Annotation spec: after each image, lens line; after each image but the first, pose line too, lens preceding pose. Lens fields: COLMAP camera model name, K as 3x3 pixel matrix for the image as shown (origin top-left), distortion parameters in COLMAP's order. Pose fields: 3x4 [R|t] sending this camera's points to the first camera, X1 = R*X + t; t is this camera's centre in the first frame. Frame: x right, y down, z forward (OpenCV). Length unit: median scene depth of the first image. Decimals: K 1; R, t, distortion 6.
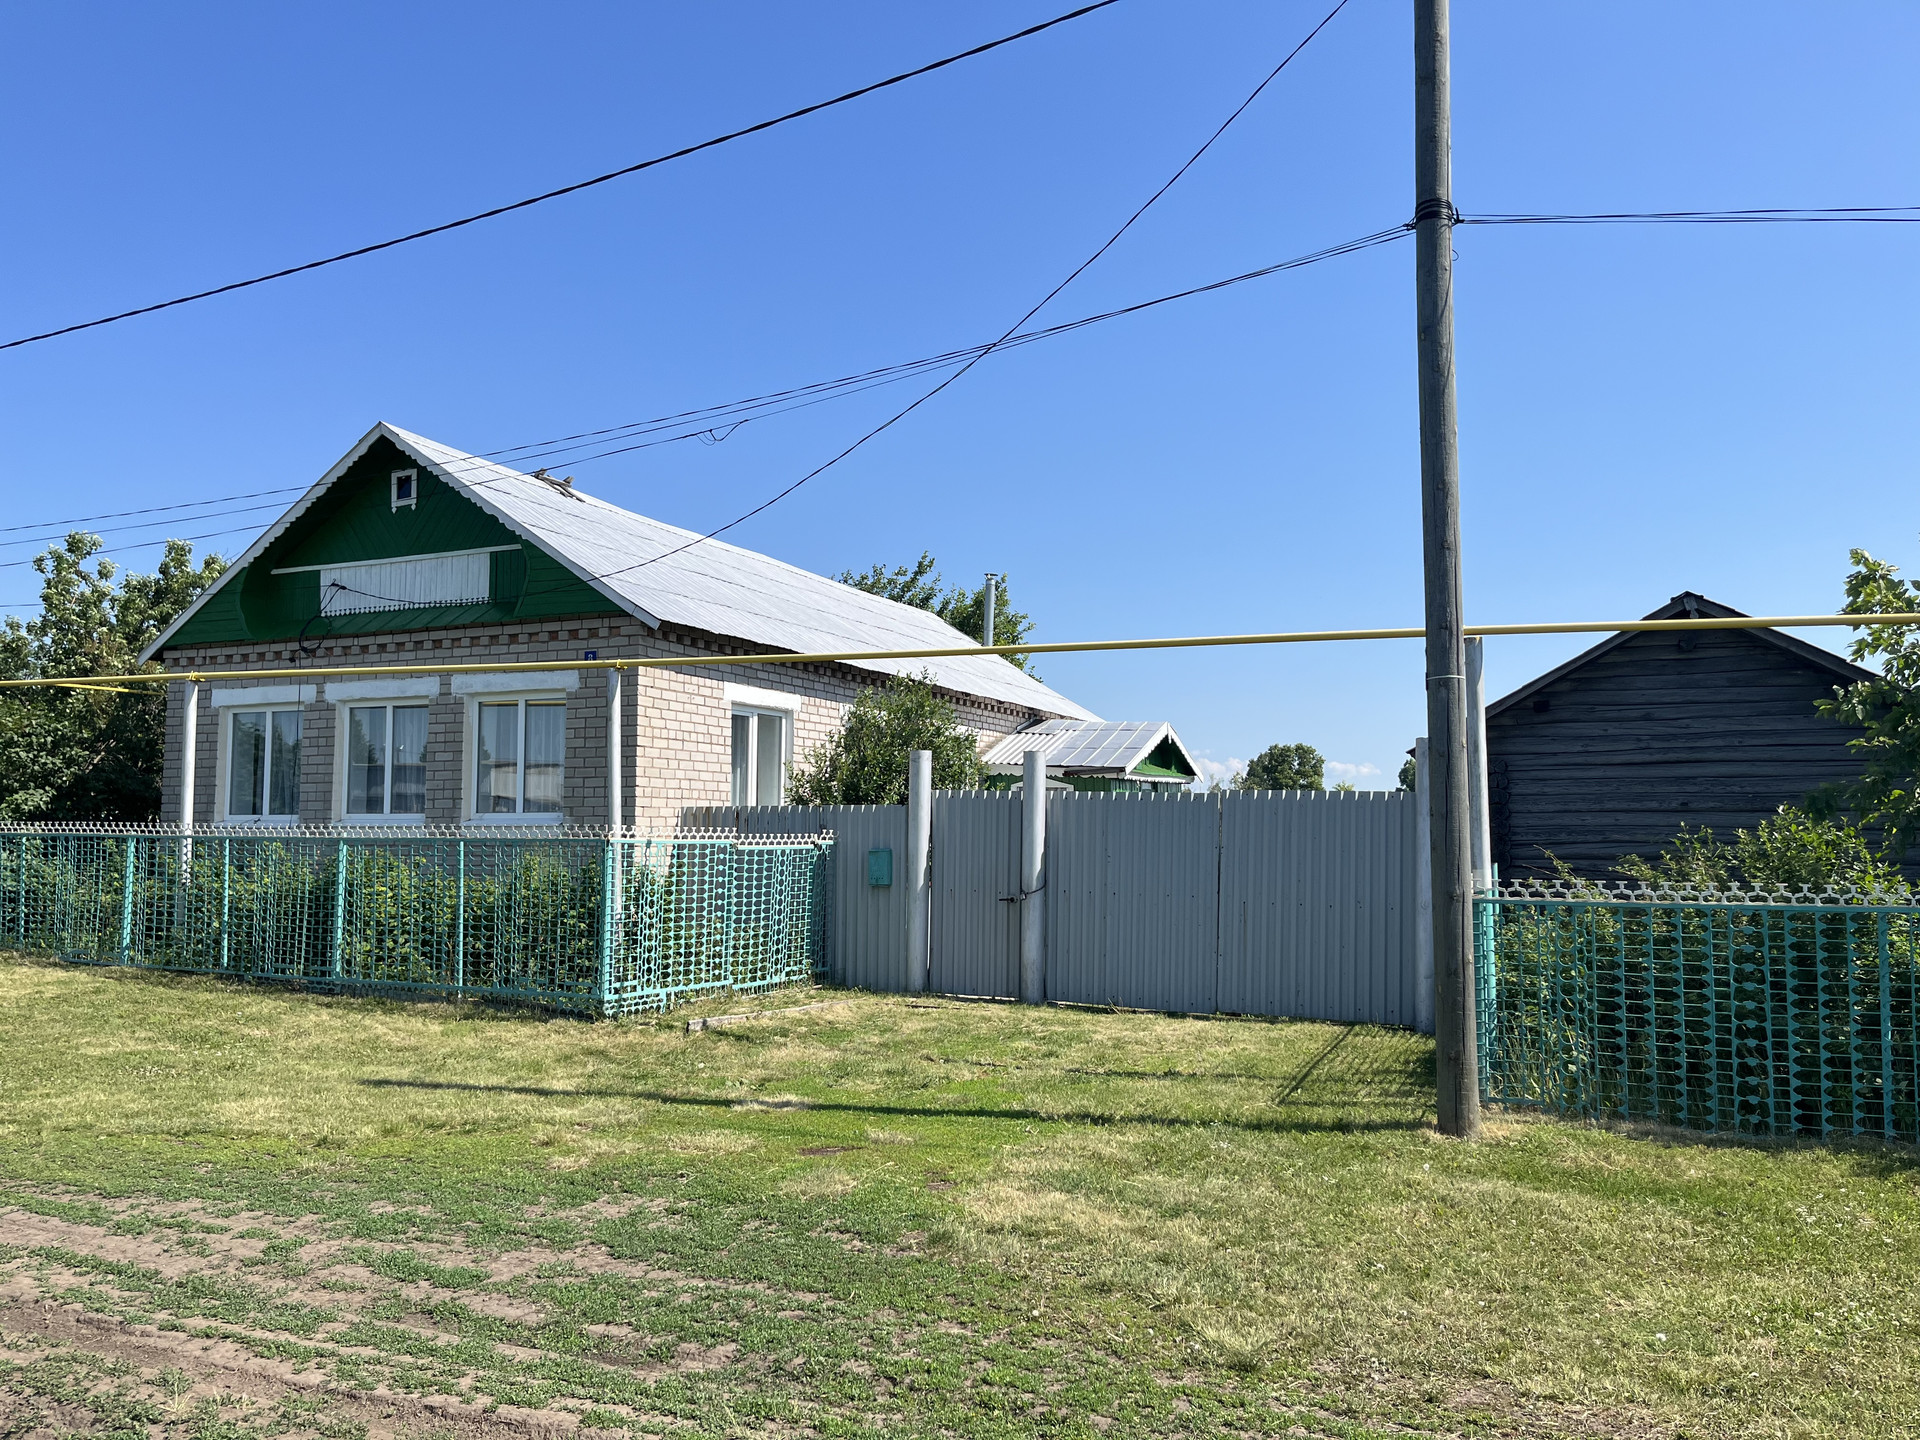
lens RADIAL K [[1454.9, 0, 953.2], [0, 1454.9, 729.2], [0, 0, 1]] dist [0.067255, -0.087767]
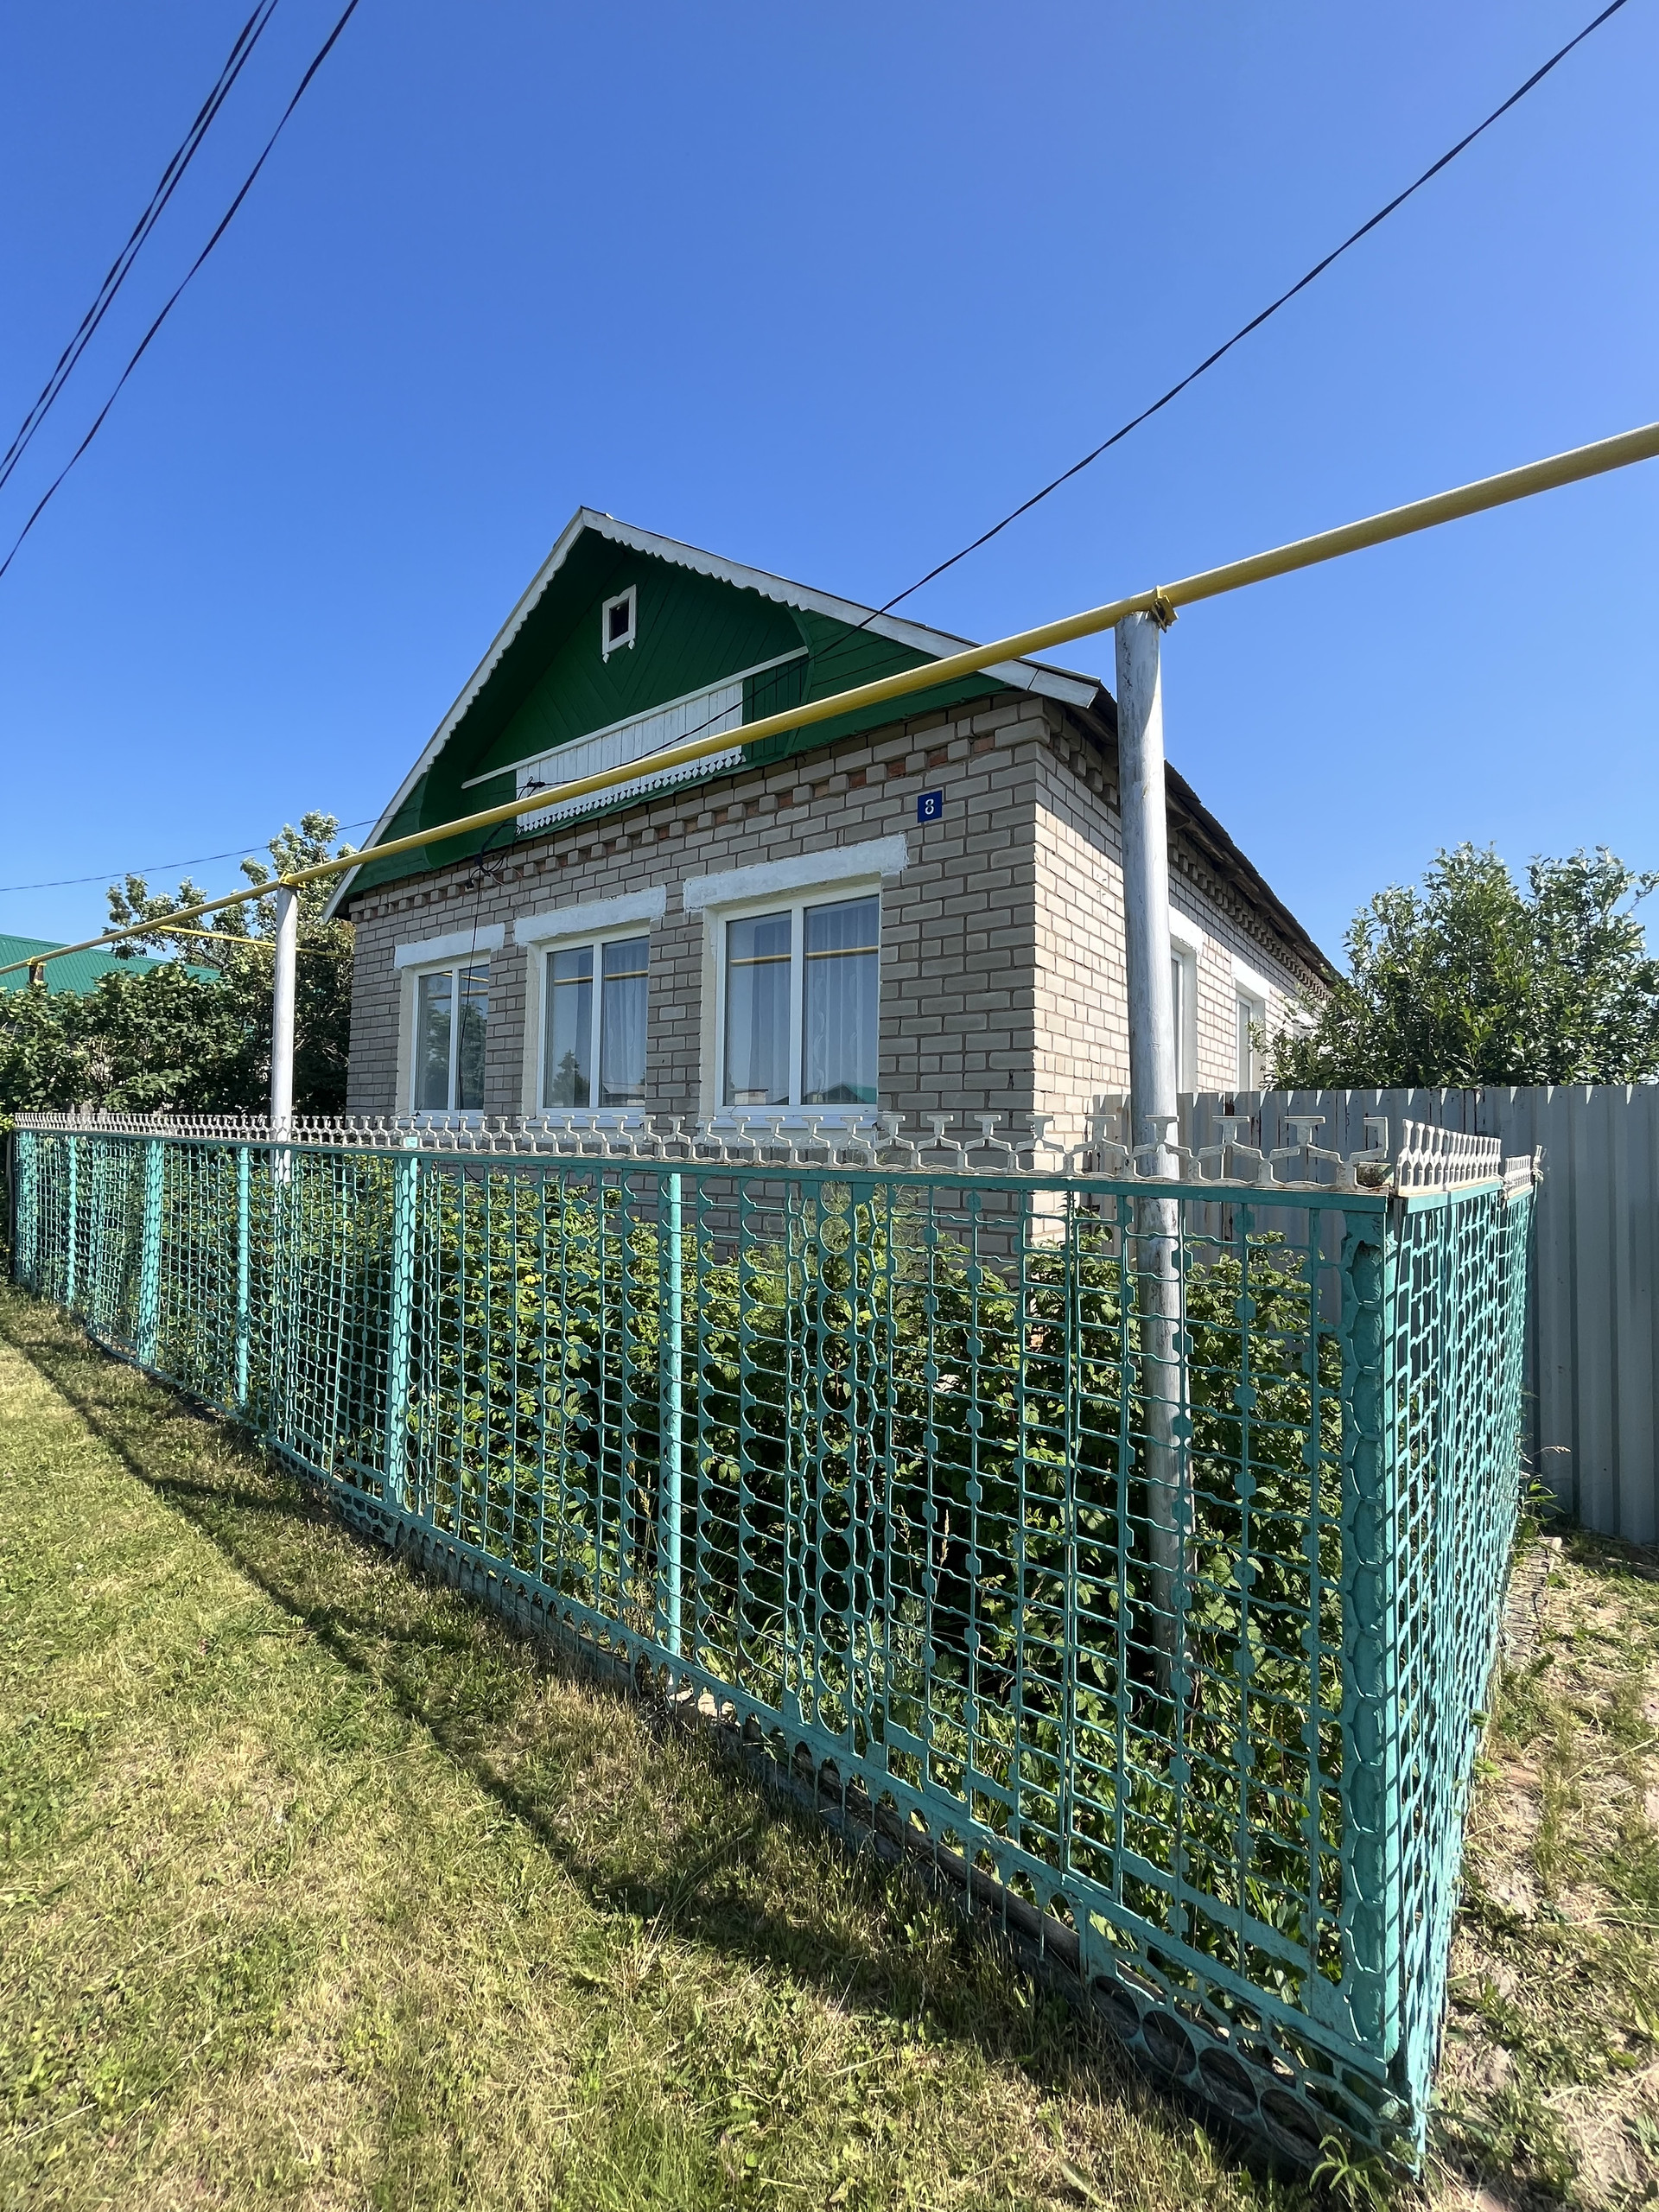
lens RADIAL K [[896.1, 0, 832.2], [0, 896.1, 1098.8], [0, 0, 1]] dist [-0.002457, -0.000074]
pose [[0.980600, 0.002834, -0.195997, -0.239108], [0.002597, 0.999620, 0.027447, 0.050387], [0.196000, -0.027424, 0.980220, 0.738489]]
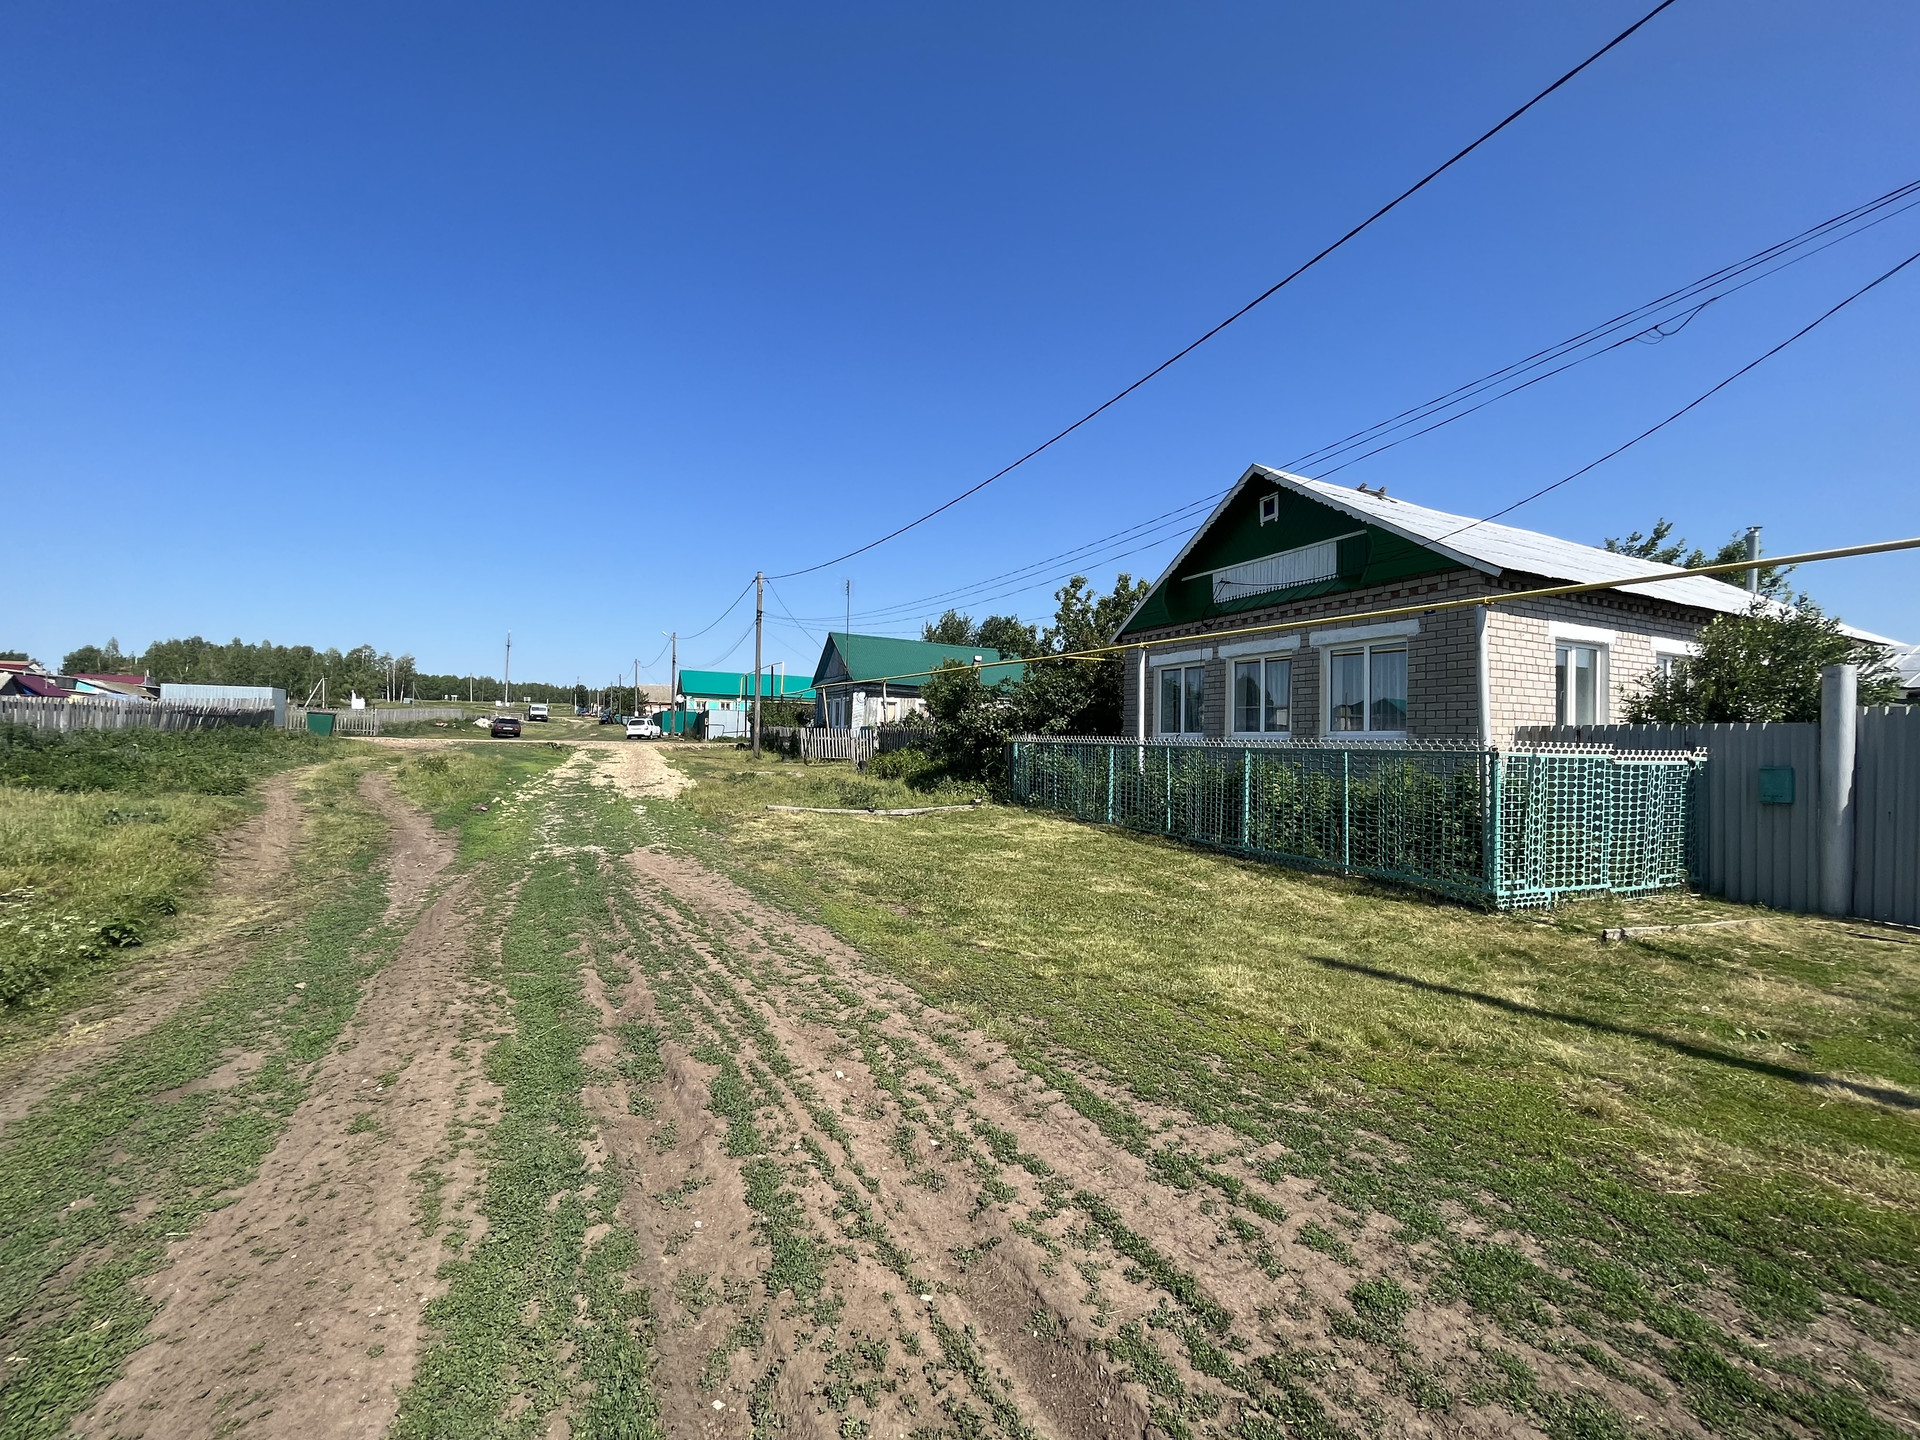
lens RADIAL K [[777.8, 0, 953.8], [0, 777.8, 729.1], [0, 0, 1]] dist [-0.002457, -0.000074]
pose [[0.771877, -0.001926, -0.635768, -0.151781], [0.033688, 0.998714, 0.037874, 0.017756], [0.634878, -0.050652, 0.770950, 0.237533]]
